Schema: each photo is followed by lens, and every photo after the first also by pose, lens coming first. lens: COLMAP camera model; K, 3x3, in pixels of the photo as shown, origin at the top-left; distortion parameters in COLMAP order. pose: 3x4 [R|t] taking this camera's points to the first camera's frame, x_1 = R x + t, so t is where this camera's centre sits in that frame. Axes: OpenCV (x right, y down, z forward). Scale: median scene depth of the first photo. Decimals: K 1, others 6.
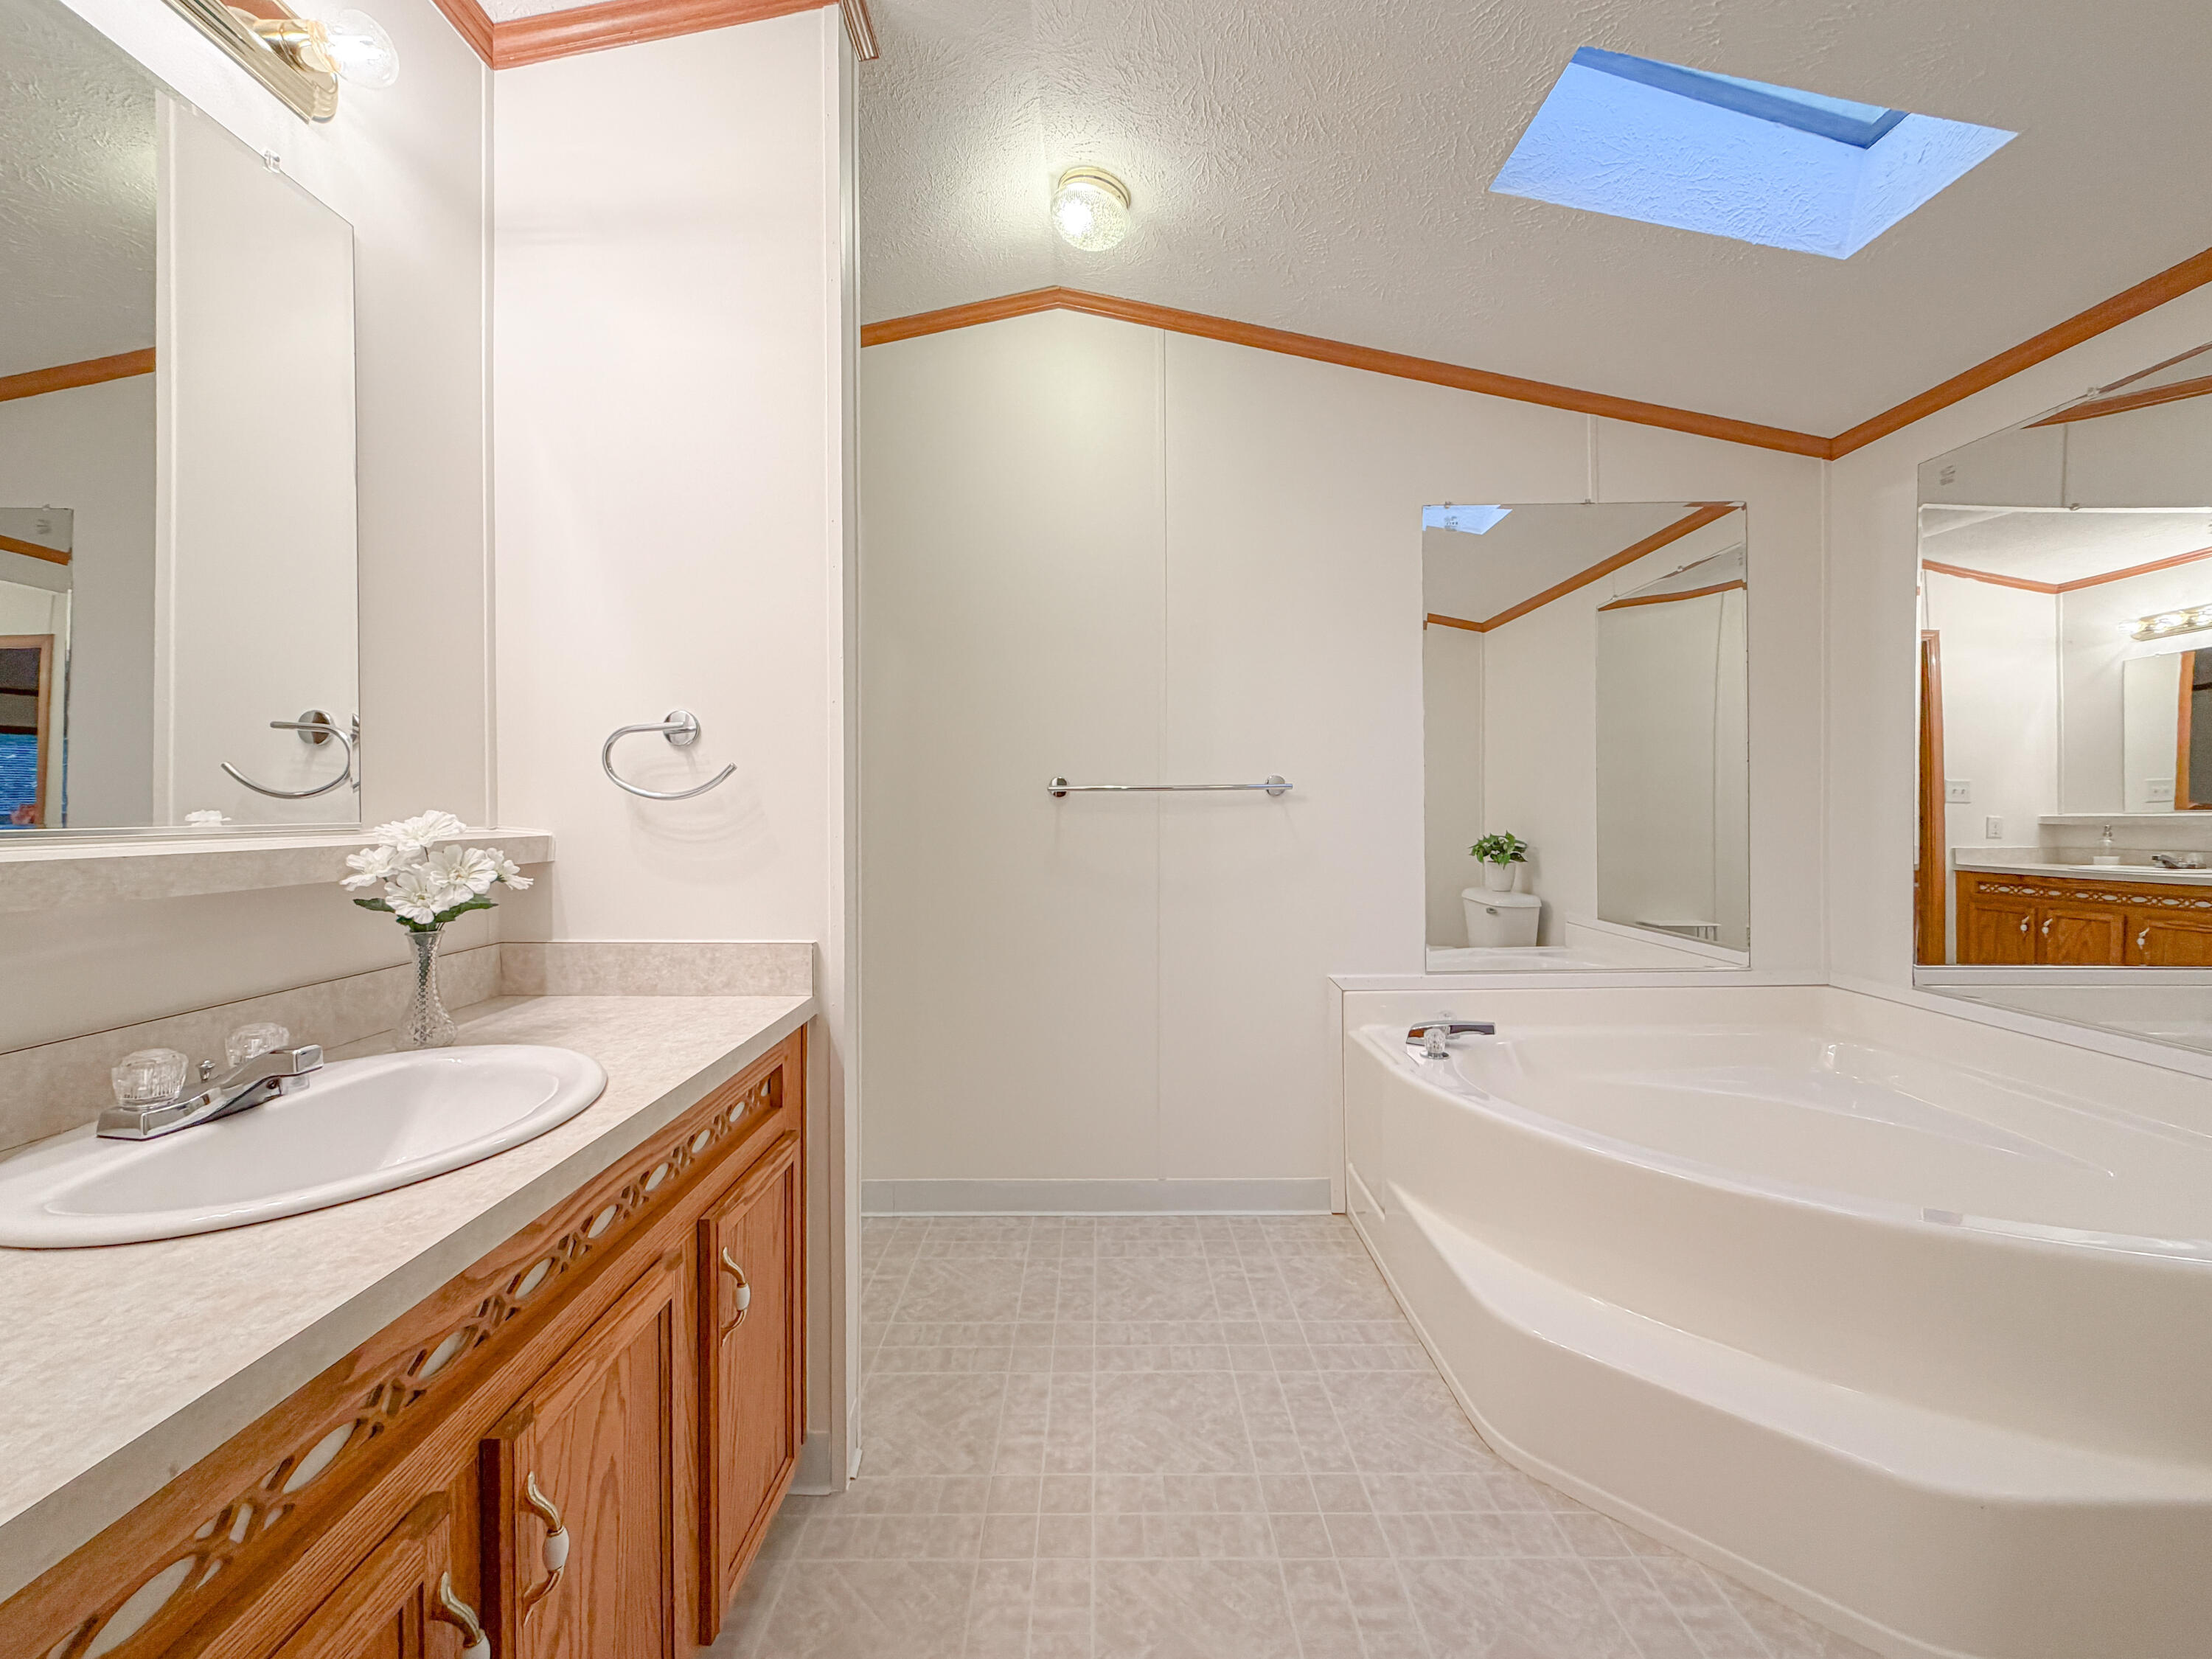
lens RADIAL K [[873.4, 0, 1114.4], [0, 873.4, 861.8], [0, 0, 1]] dist [0.007964, -0.003791]
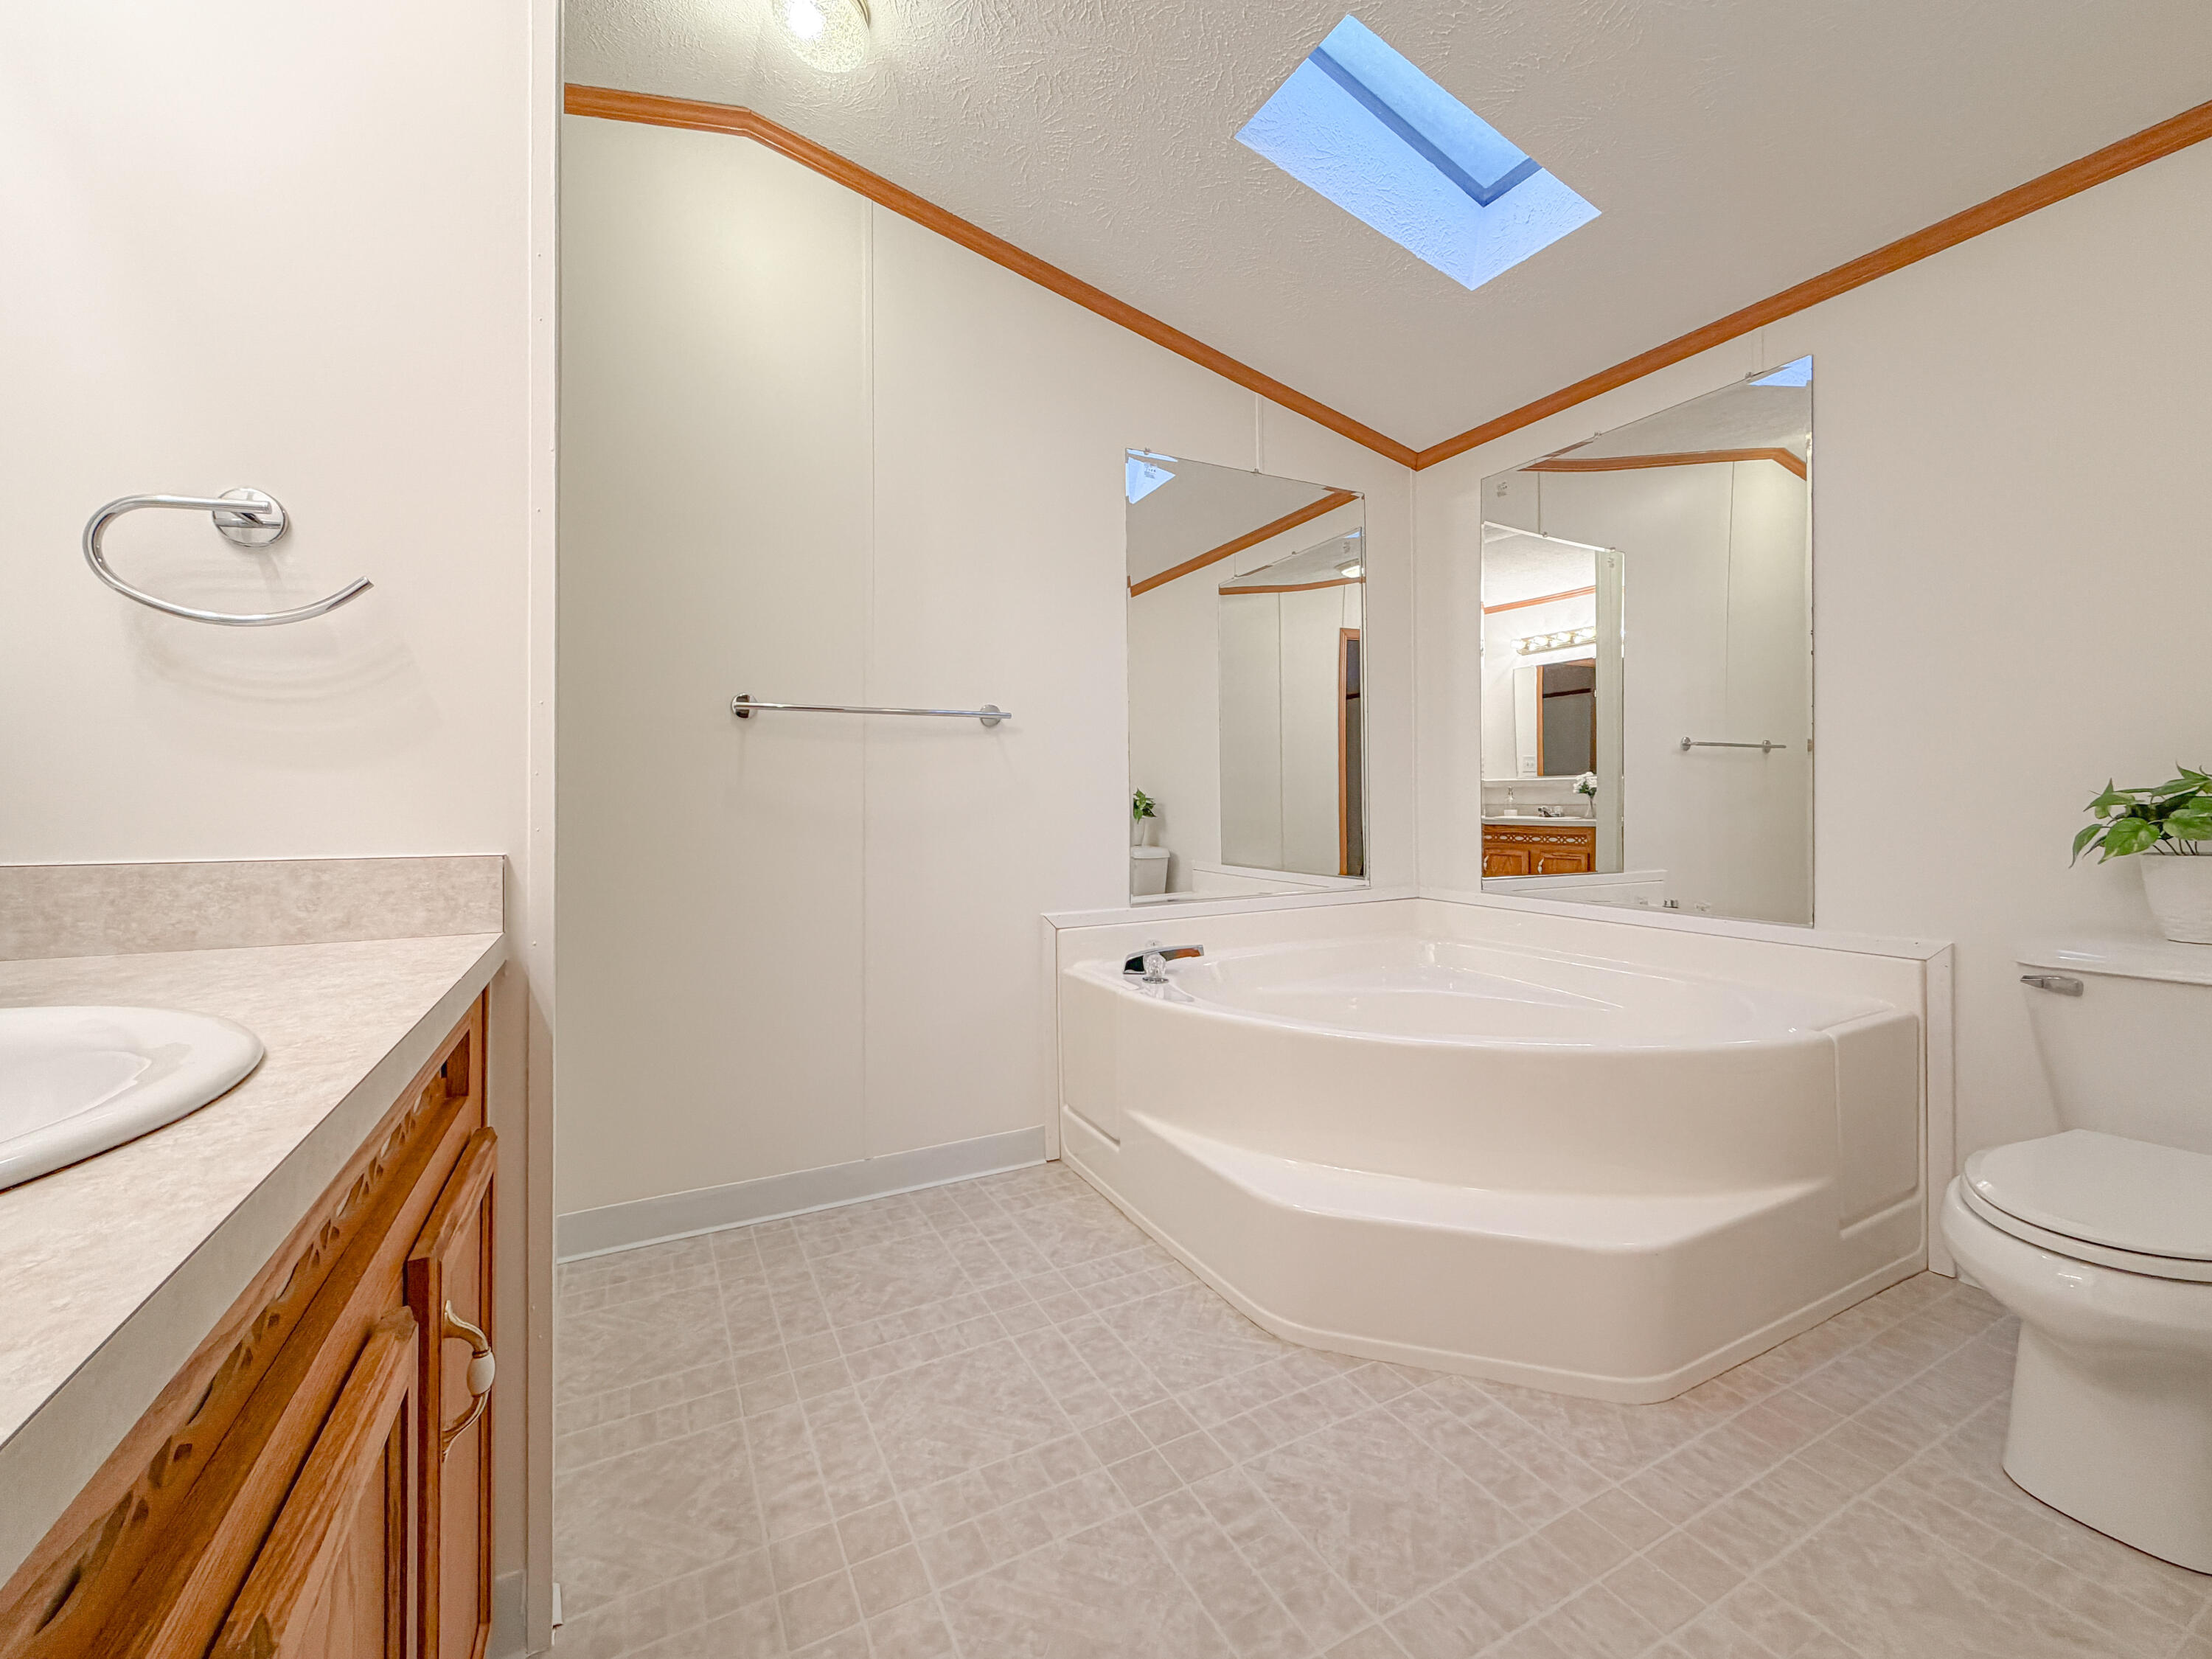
lens RADIAL K [[880.4, 0, 1101.5], [0, 880.4, 827.9], [0, 0, 1]] dist [-0.000771, 0.000472]
pose [[0.891187, -0.014137, 0.453417, -0.202167], [0.026299, 0.999443, -0.020528, 0.082749], [-0.452874, 0.030219, 0.891062, 0.141413]]
